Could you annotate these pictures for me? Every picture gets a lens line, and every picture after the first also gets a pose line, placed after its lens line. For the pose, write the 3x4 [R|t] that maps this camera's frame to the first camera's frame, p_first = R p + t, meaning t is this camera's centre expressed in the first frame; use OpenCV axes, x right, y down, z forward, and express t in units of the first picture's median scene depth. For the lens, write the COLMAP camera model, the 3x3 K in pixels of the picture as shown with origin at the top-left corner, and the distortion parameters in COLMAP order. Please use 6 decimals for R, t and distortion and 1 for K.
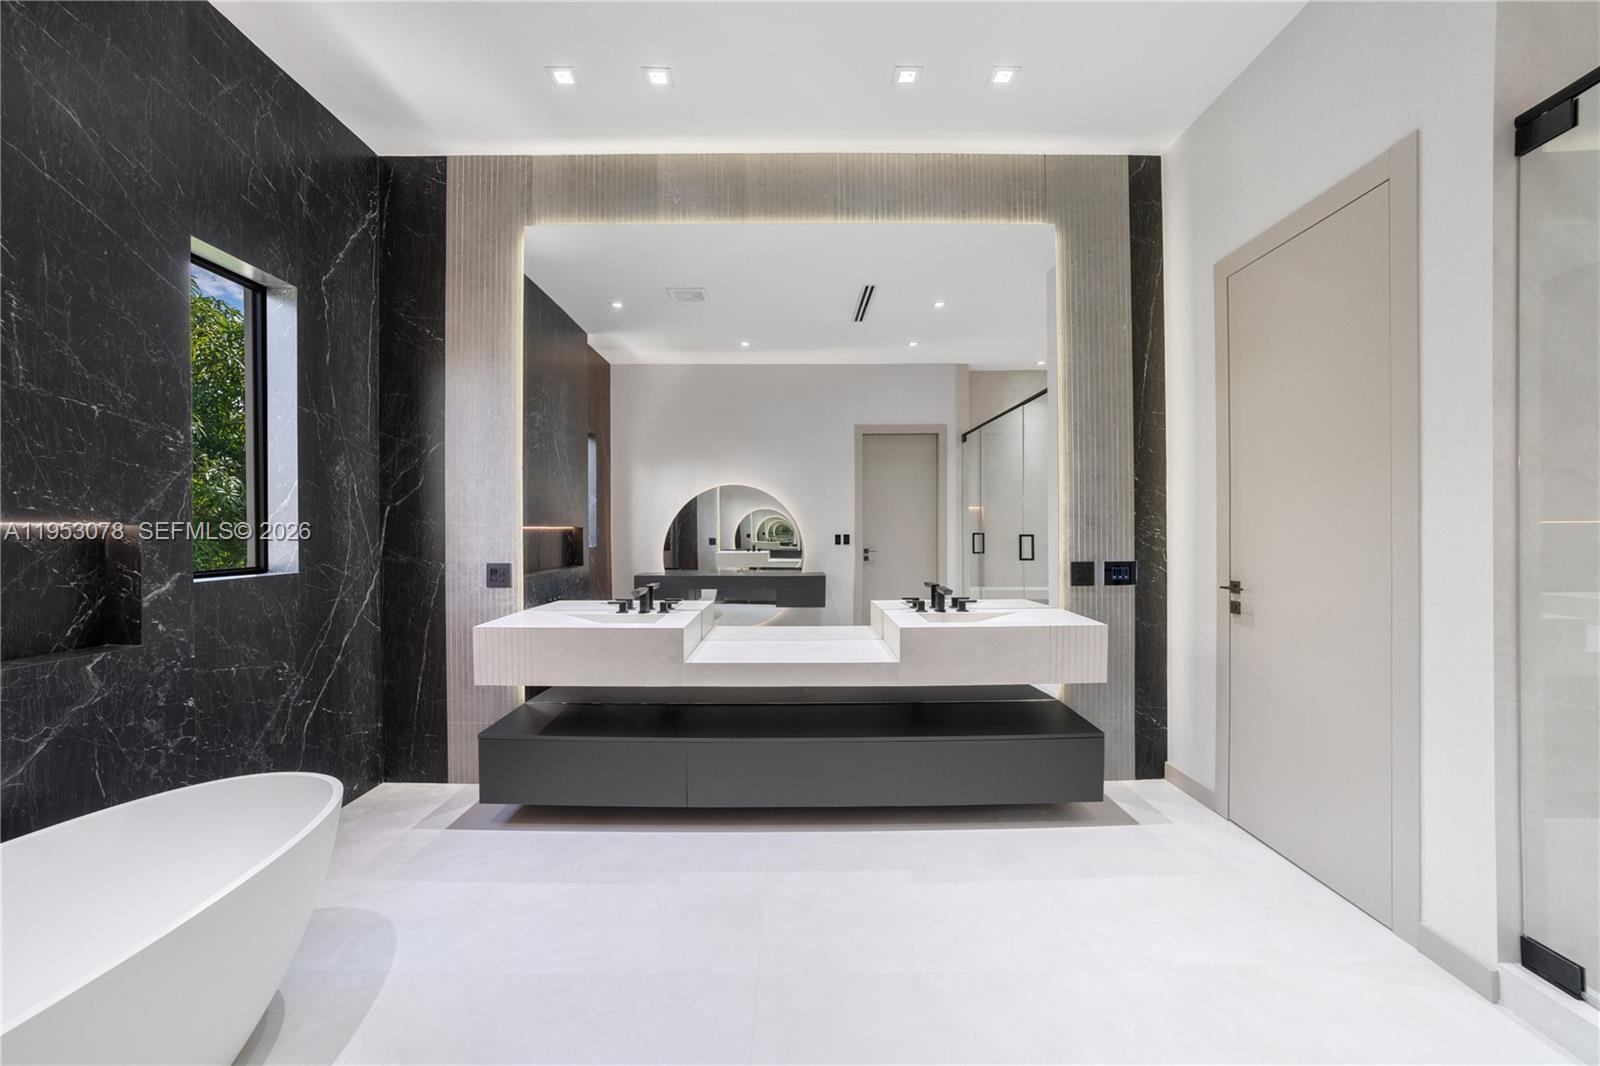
lens RADIAL K [[646.3, 0, 774.8], [0, 646.3, 528.1], [0, 0, 1]] dist [-0.043039, 0.021905]
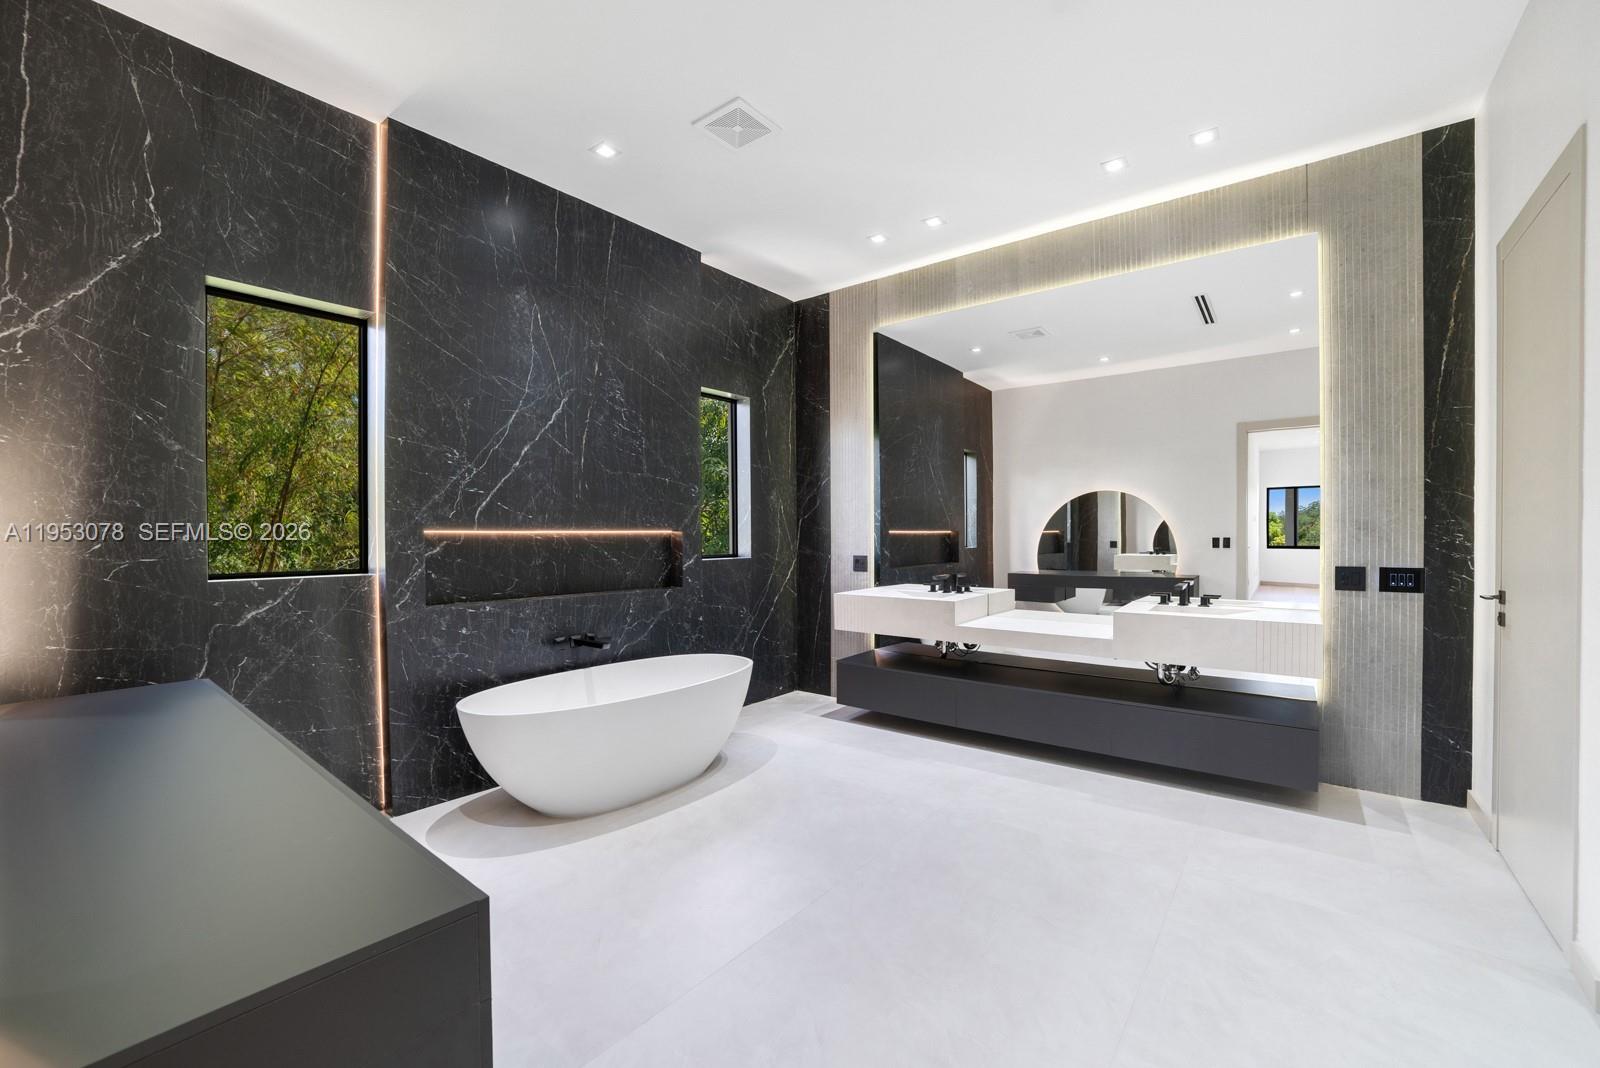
lens RADIAL K [[640.9, 0, 795.6], [0, 640.9, 528.8], [0, 0, 1]] dist [-0.001661, 0.000265]
pose [[0.789217, -0.003301, -0.614105, 0.408702], [0.002059, 0.999994, -0.002729, -0.005274], [0.614111, 0.000889, 0.789219, -0.308466]]
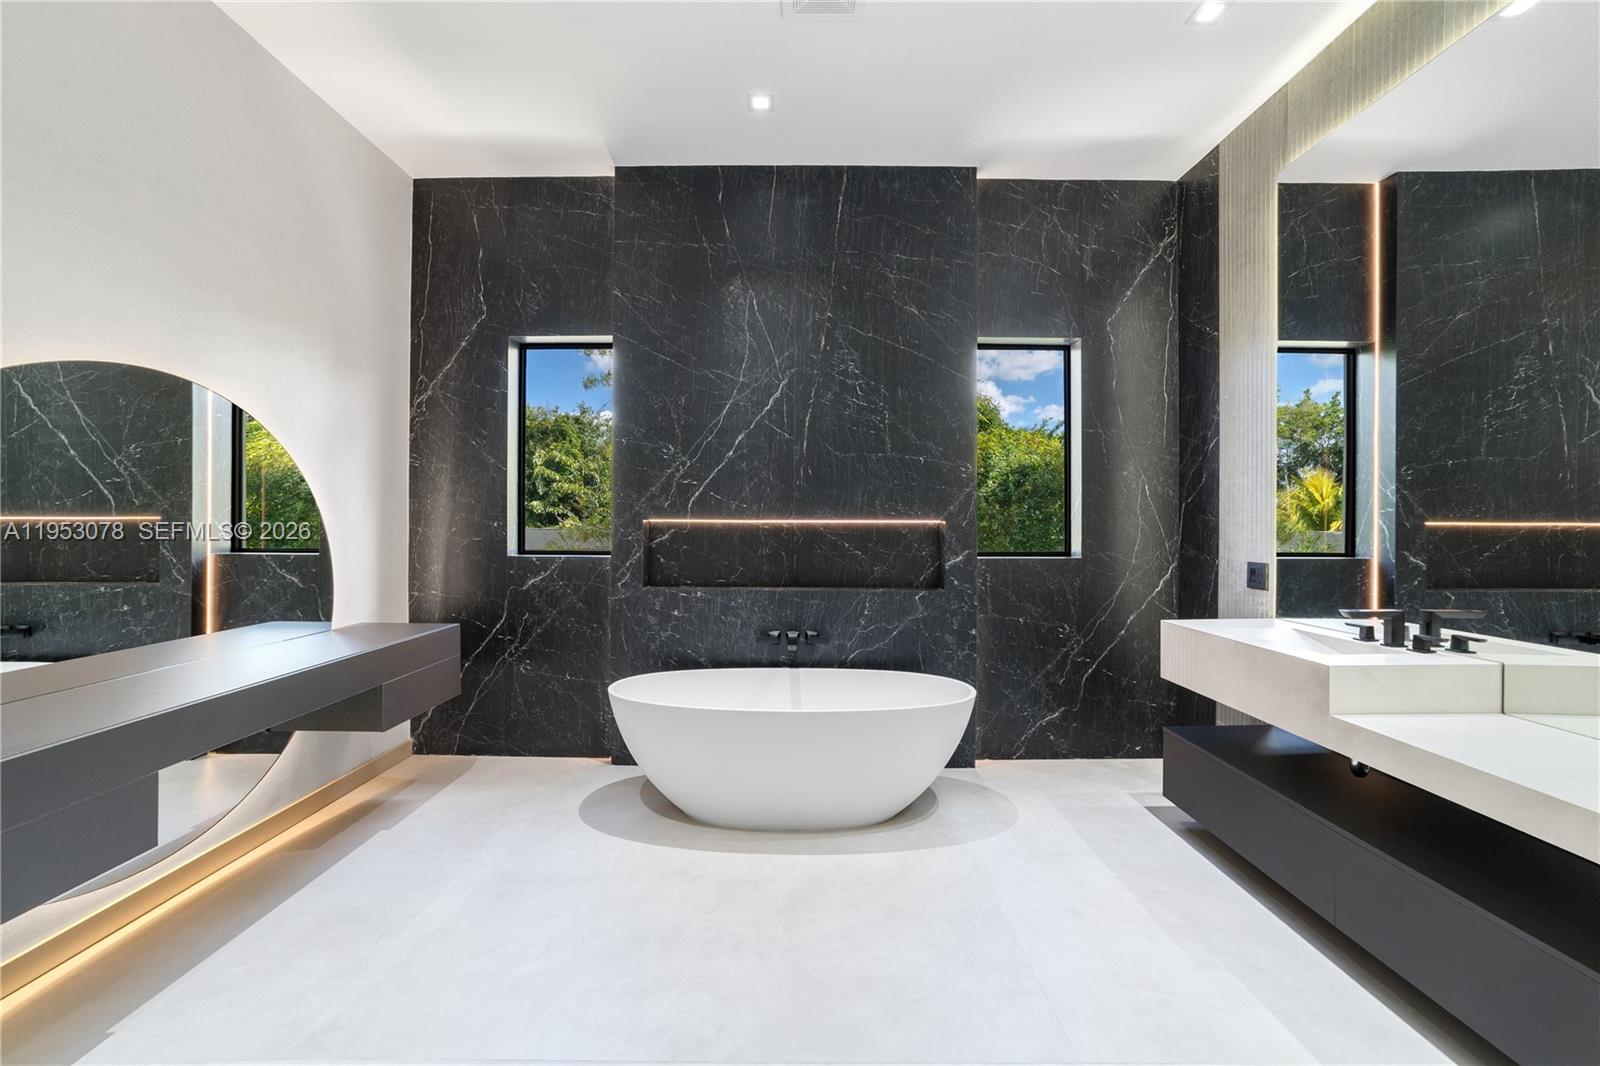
lens RADIAL K [[635.7, 0, 835.5], [0, 635.7, 525.2], [0, 0, 1]] dist [-0.017713, 0.000103]
pose [[0.045721, 0.001676, -0.998953, 0.465124], [-0.001108, 0.999998, 0.001627, 0.001549], [0.998954, 0.001032, 0.045723, 0.398098]]
